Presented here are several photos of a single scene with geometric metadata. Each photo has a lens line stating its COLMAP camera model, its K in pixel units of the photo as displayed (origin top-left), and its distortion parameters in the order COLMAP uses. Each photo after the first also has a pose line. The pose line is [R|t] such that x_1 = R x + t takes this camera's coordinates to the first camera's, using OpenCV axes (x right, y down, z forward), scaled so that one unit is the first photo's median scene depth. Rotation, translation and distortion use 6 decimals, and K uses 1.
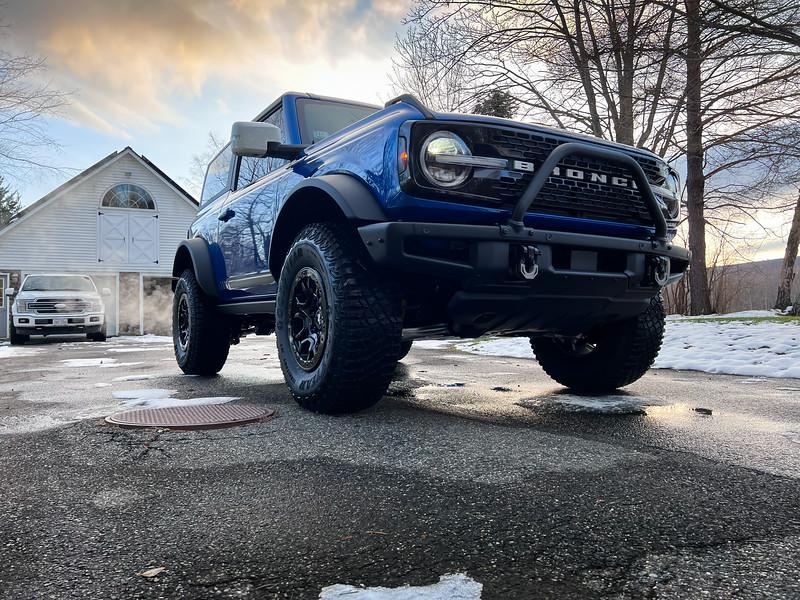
lens RADIAL K [[608.4, 0, 400.0], [0, 608.4, 300.0], [0, 0, 1]] dist [0.029913, -0.002266]
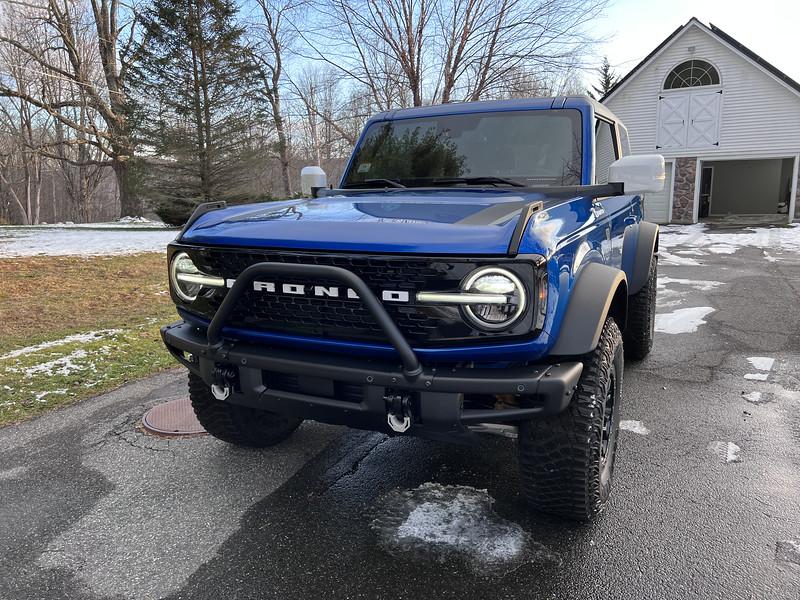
lens RADIAL K [[608.4, 0, 400.0], [0, 608.4, 300.0], [0, 0, 1]] dist [0.029913, -0.002266]
pose [[0.549508, 0.156687, -0.820665, 0.137857], [0.036328, 0.976847, 0.210831, -0.046507], [0.834699, -0.145666, 0.531093, 0.081928]]
